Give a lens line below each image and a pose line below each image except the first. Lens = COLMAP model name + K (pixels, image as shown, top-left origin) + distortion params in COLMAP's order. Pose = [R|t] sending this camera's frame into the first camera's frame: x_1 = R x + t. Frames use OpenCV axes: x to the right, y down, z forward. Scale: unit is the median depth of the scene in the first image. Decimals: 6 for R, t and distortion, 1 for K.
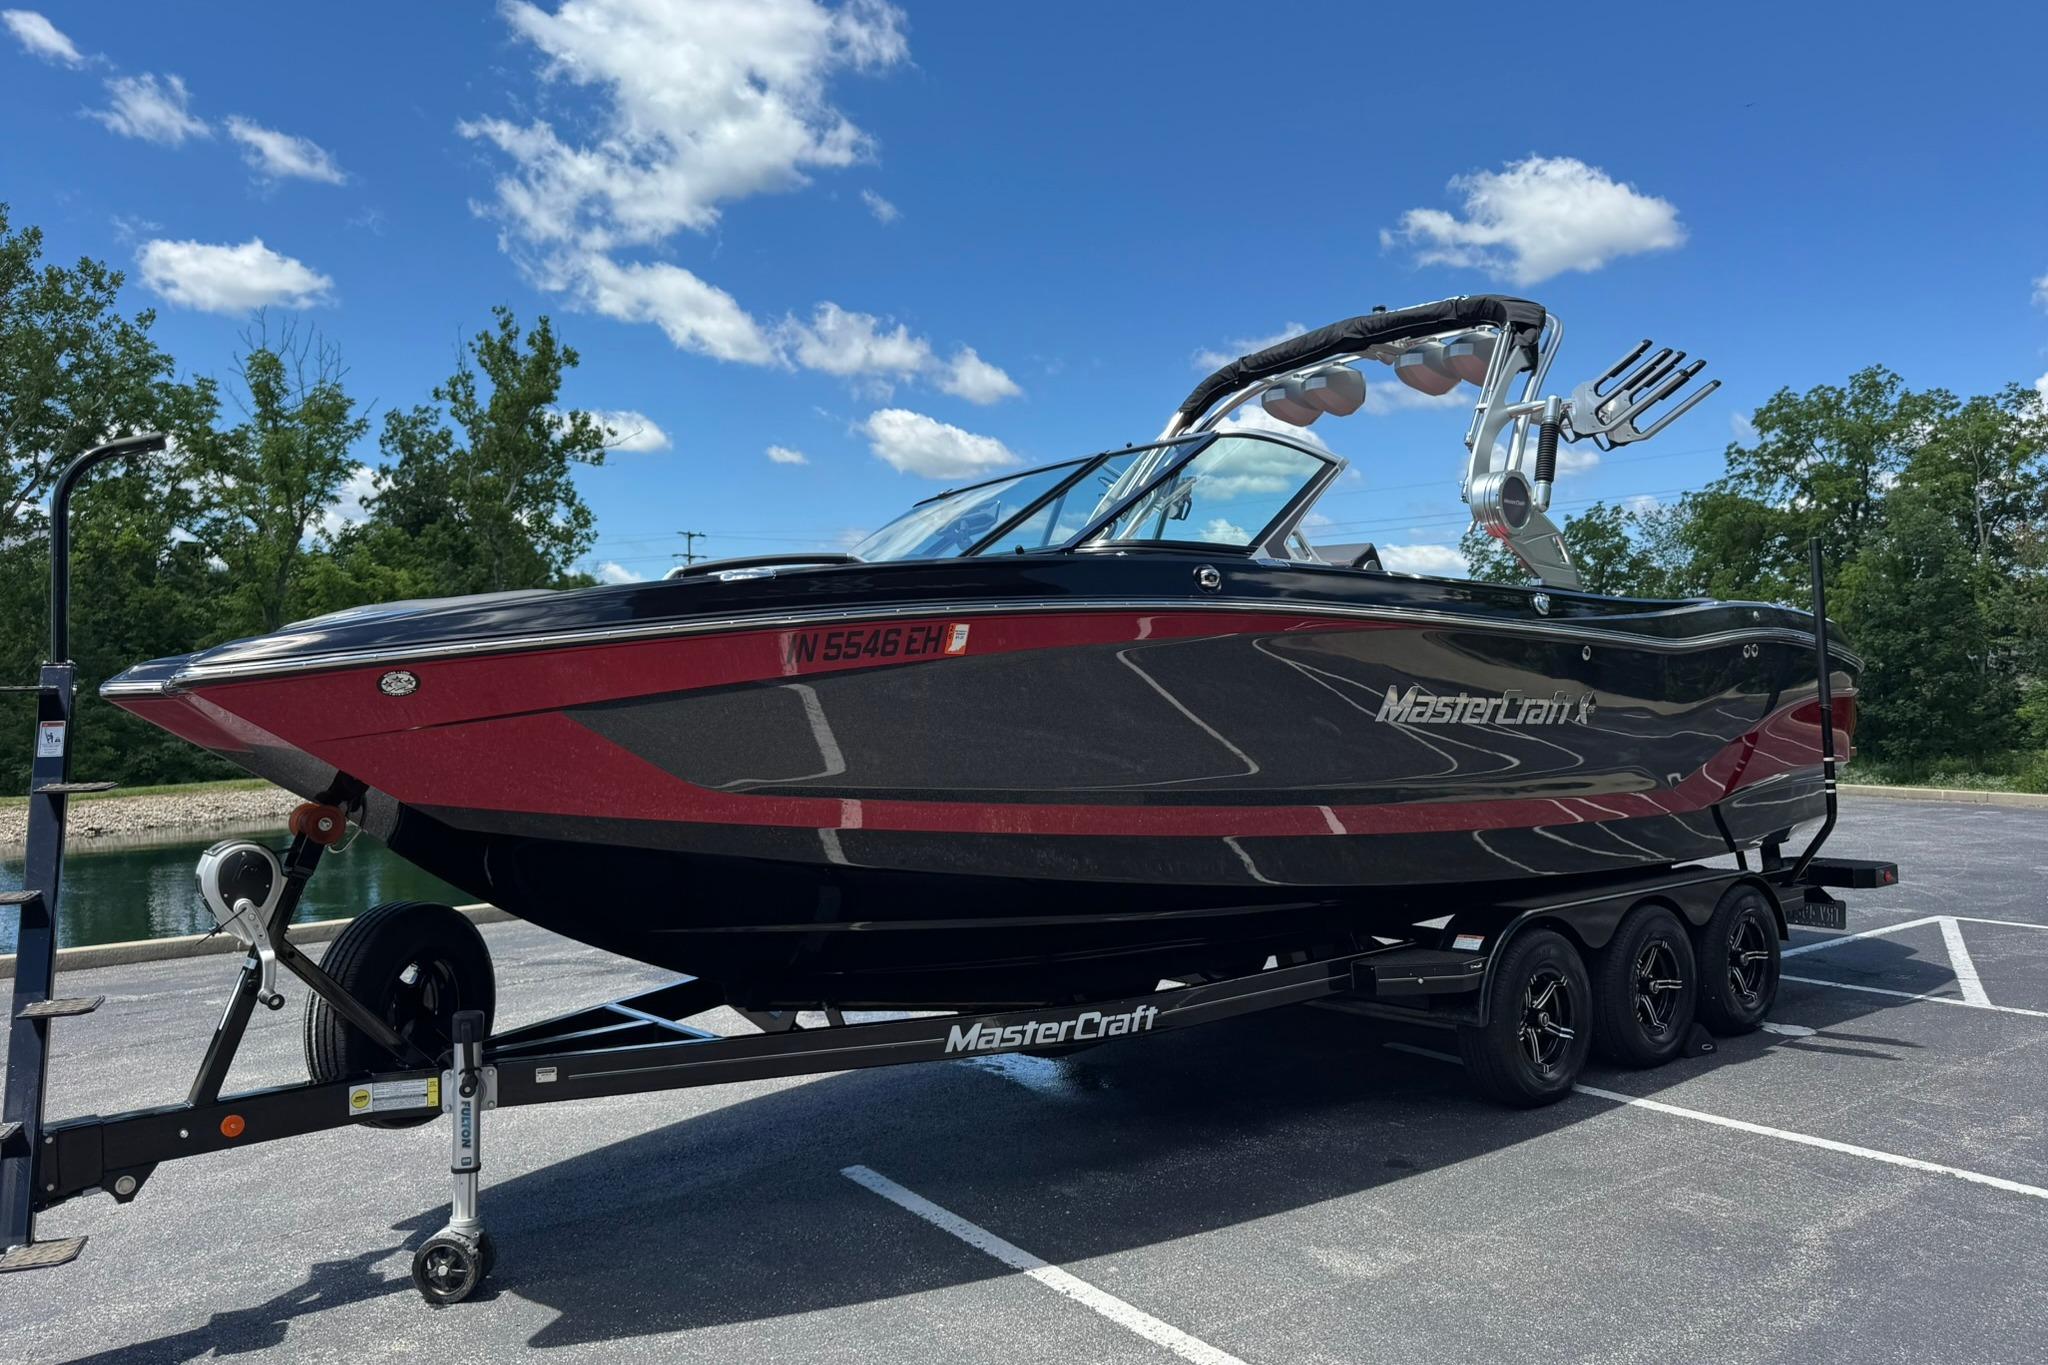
lens RADIAL K [[1413.4, 0, 1029.4], [0, 1413.4, 700.1], [0, 0, 1]] dist [0.051309, -0.057983]
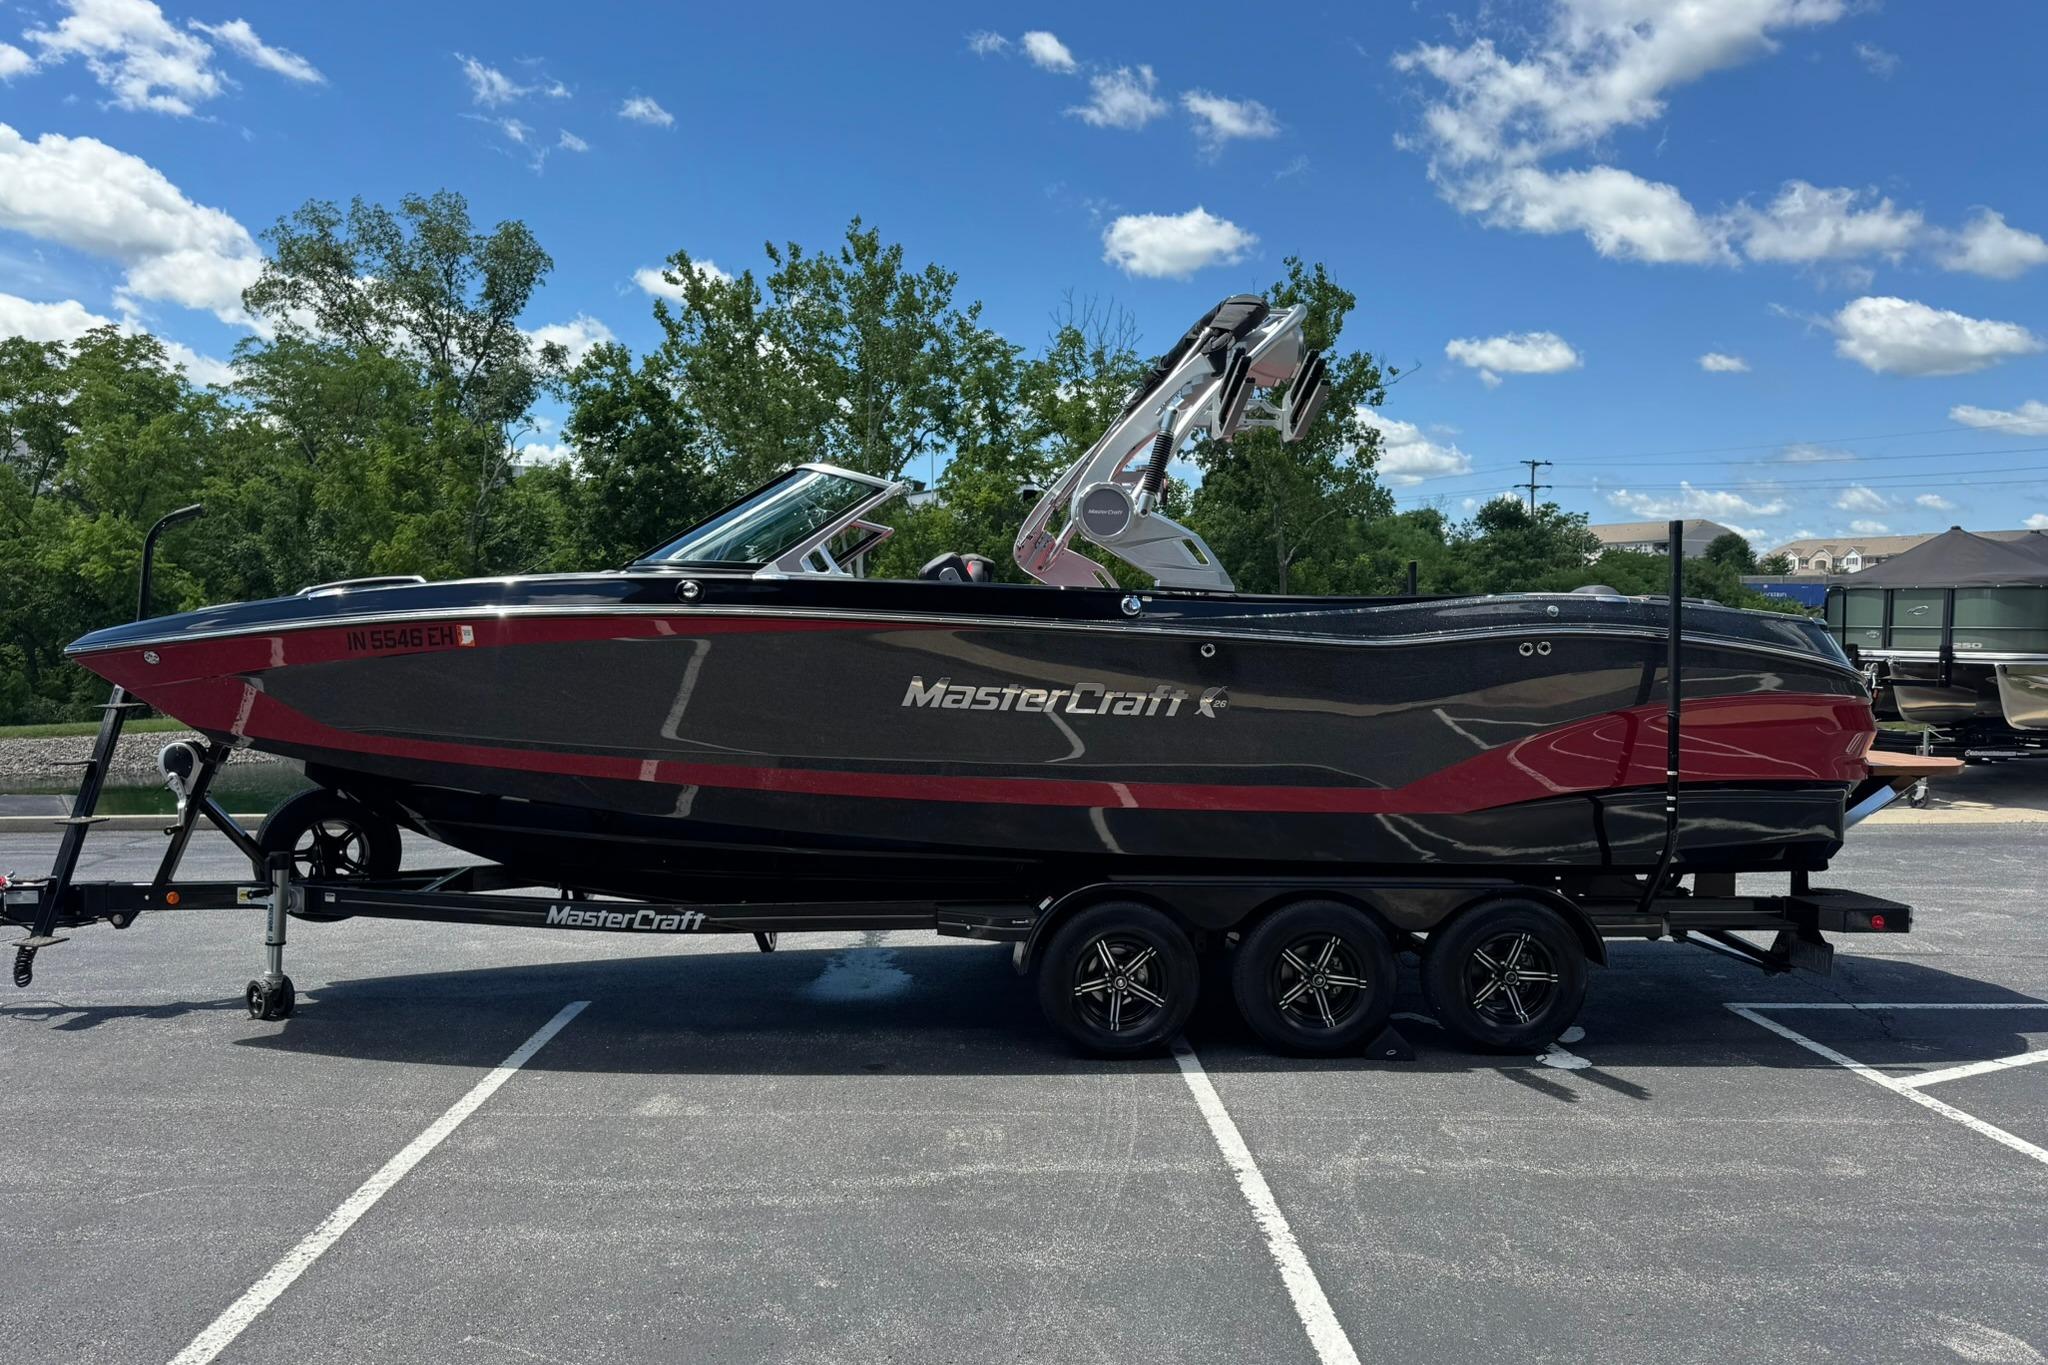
lens RADIAL K [[1413.4, 0, 1029.4], [0, 1413.4, 700.1], [0, 0, 1]] dist [0.051309, -0.057983]
pose [[0.841825, 0.052310, -0.537209, 0.944957], [-0.027275, 0.998144, 0.054452, -0.055731], [0.539061, -0.031187, 0.841689, 0.057637]]
